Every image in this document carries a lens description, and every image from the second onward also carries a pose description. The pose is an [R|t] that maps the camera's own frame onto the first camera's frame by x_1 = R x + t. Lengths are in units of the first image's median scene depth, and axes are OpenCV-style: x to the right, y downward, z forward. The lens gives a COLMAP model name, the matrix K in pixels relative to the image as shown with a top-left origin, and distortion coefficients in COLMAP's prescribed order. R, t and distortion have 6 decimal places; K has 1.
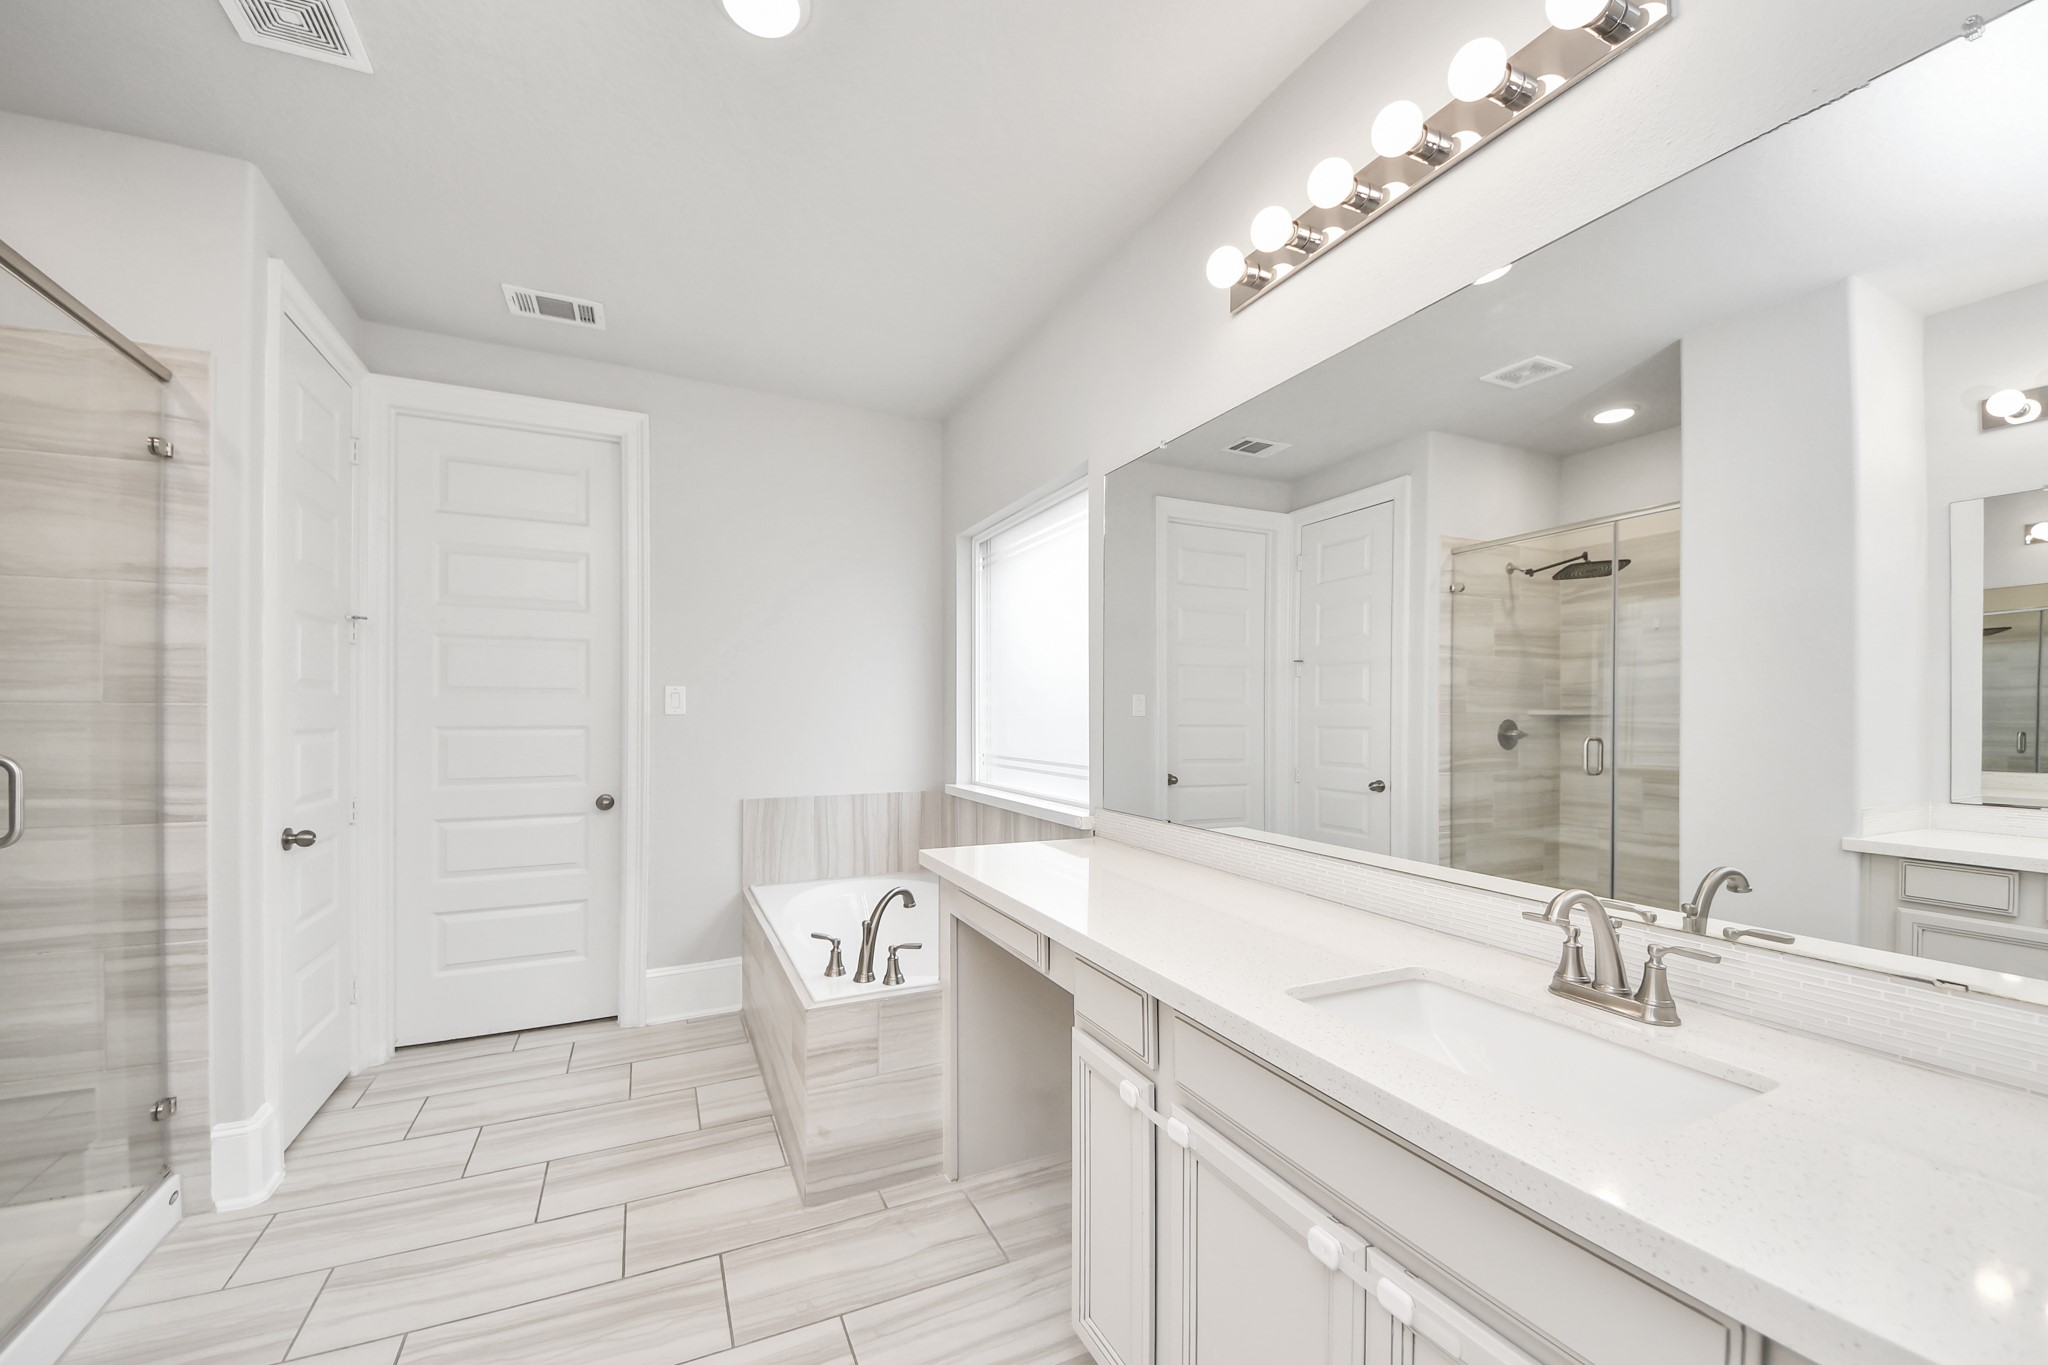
lens RADIAL K [[808.7, 0, 1025.7], [0, 808.7, 717.8], [0, 0, 1]] dist [0.030345, -0.025029]
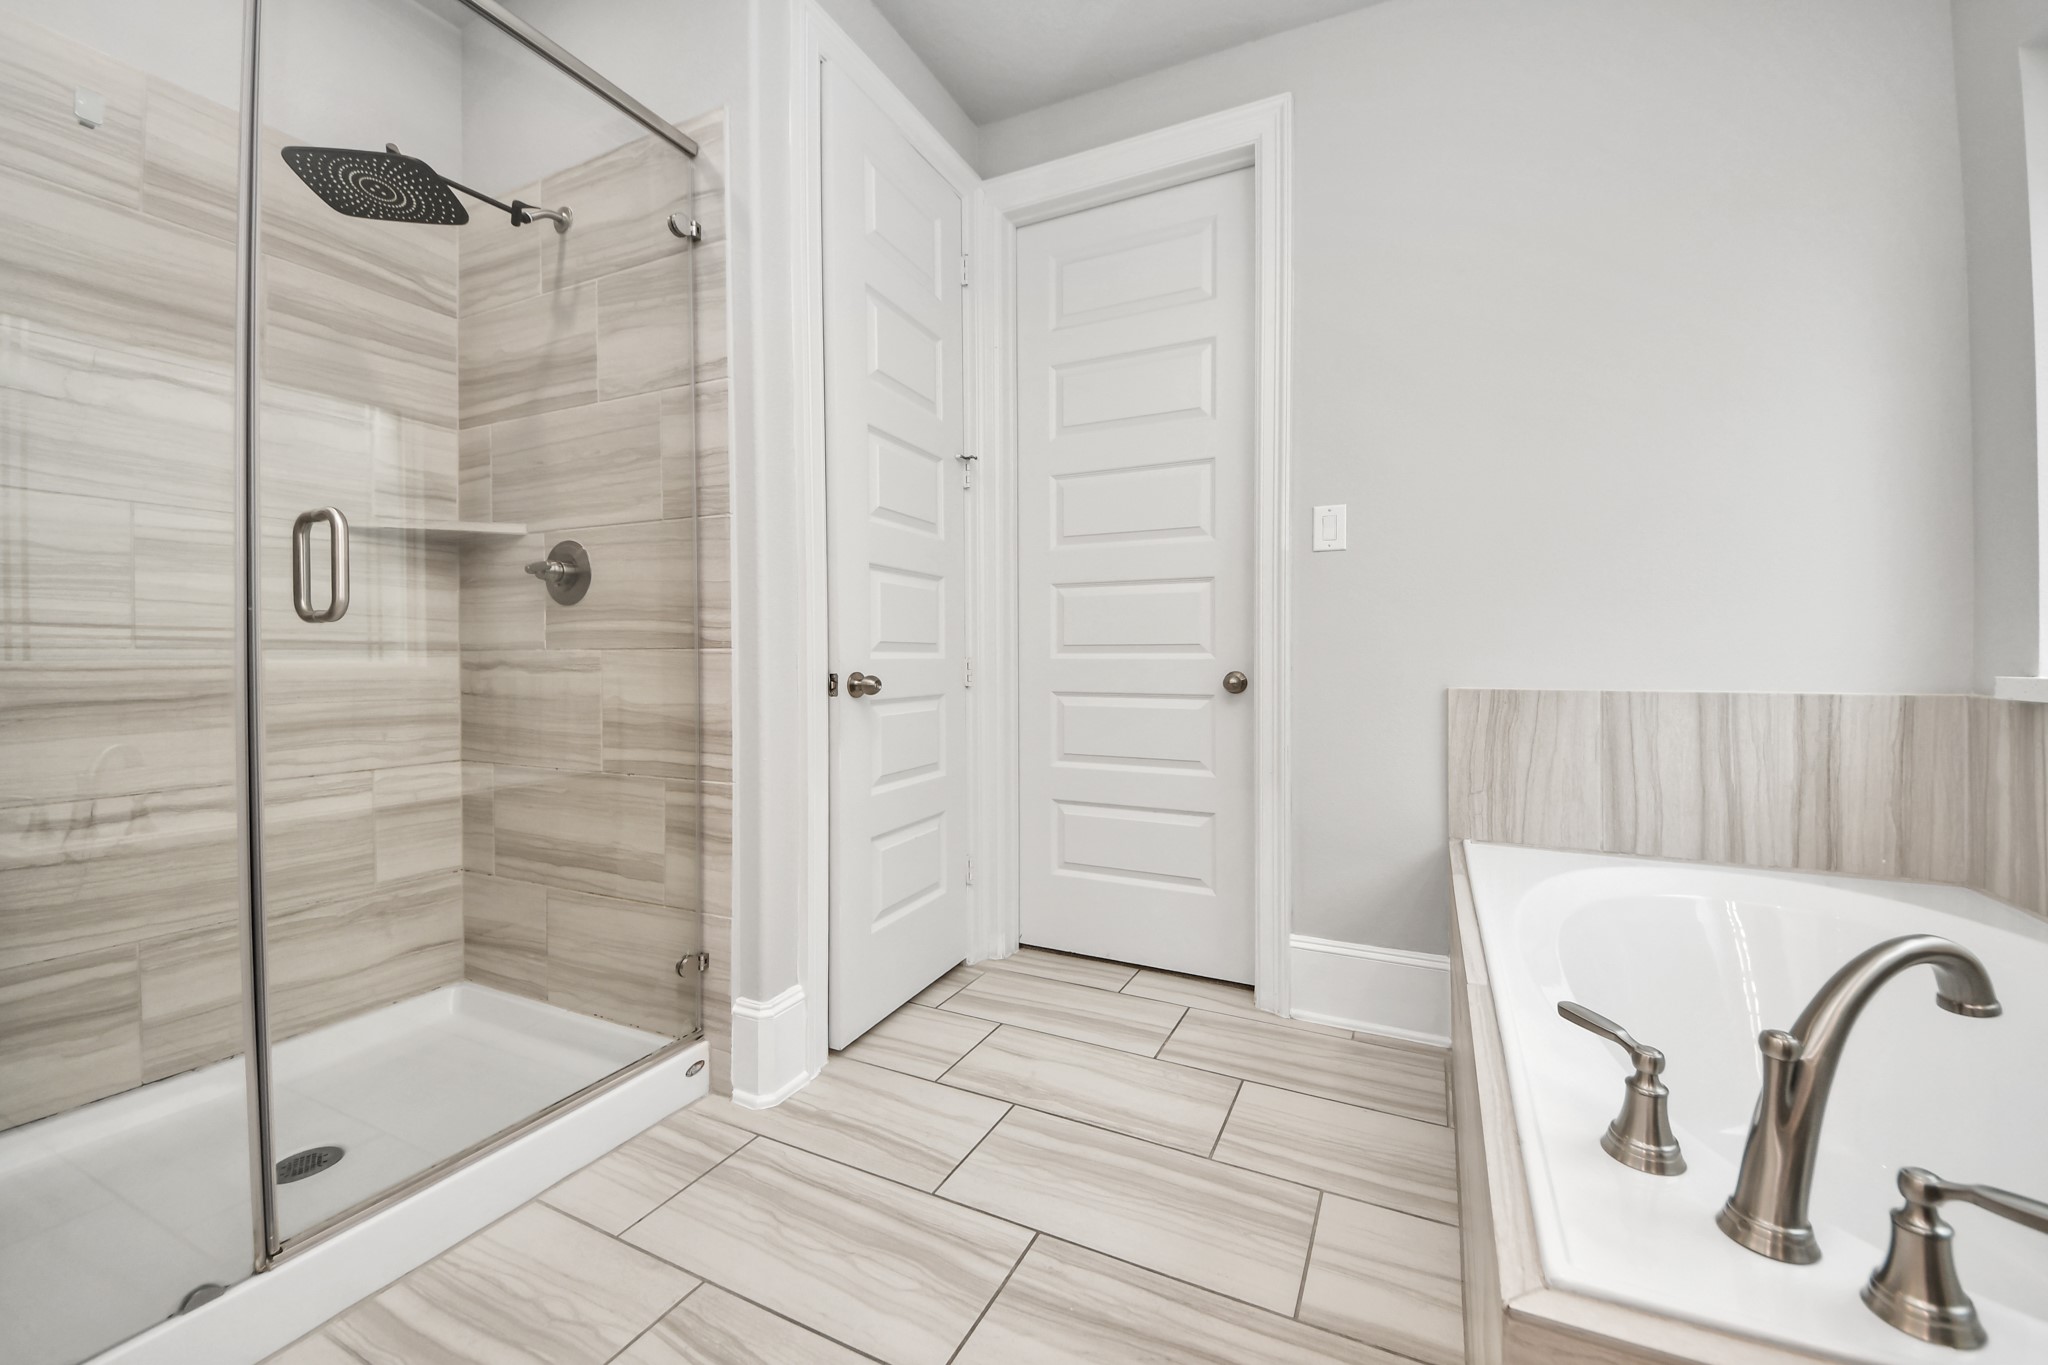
lens RADIAL K [[724.6, 0, 1030.8], [0, 724.6, 672.4], [0, 0, 1]] dist [0.034028, -0.016115]
pose [[0.590091, 0.001193, -0.807336, -0.146404], [0.004331, 0.999980, 0.004644, 0.124154], [0.807325, -0.006237, 0.590074, 0.652617]]
